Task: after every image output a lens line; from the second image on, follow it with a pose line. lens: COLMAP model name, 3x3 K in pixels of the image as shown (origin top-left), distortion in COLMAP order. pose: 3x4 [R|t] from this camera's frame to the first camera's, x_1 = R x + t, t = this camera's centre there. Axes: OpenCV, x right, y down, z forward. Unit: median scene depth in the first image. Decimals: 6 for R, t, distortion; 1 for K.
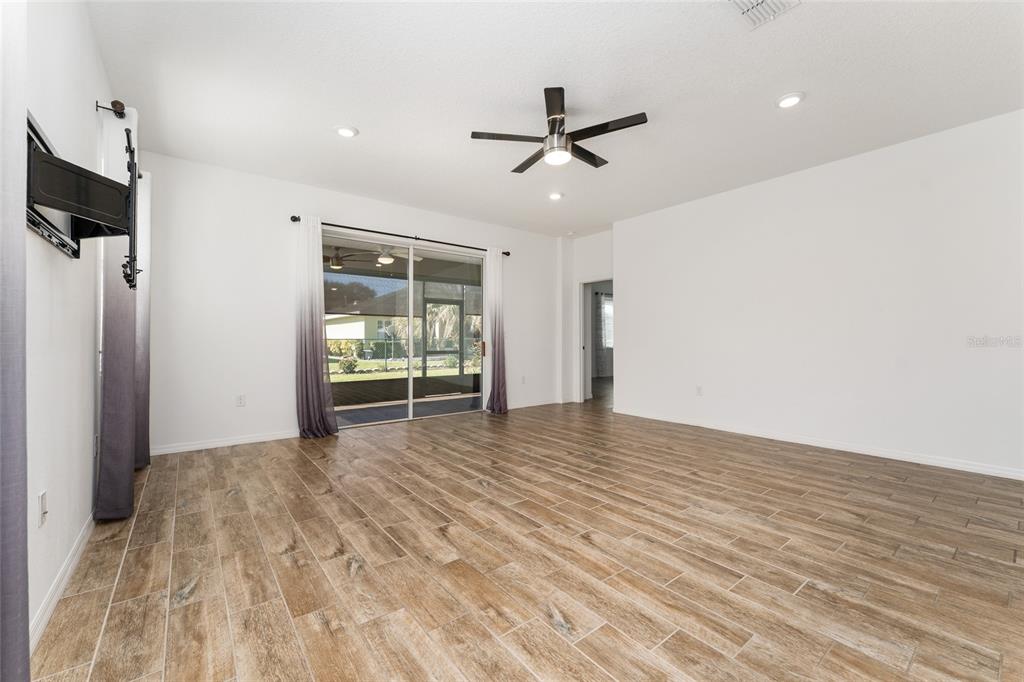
lens RADIAL K [[408.9, 0, 511.3], [0, 408.9, 341.0], [0, 0, 1]] dist [-0.000888, -0.000514]
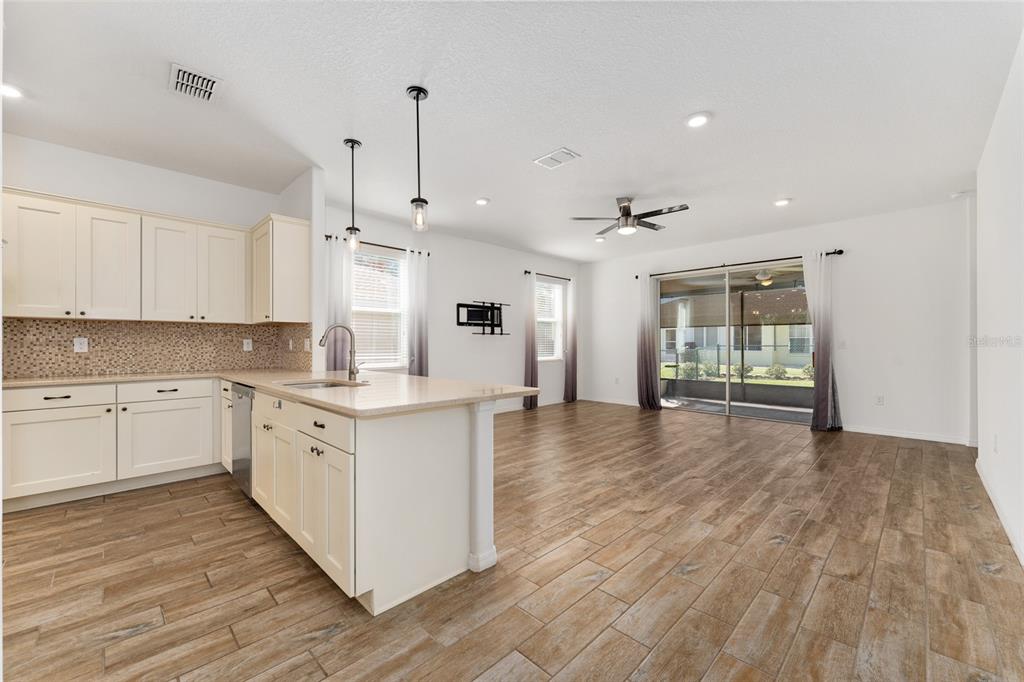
lens RADIAL K [[408.9, 0, 516.4], [0, 408.9, 343.9], [0, 0, 1]] dist [-0.000888, -0.000514]
pose [[0.128992, -0.000081, -0.991646, 1.564109], [-0.002475, 0.999997, -0.000403, -0.030059], [0.991643, 0.002506, 0.128991, 0.413251]]
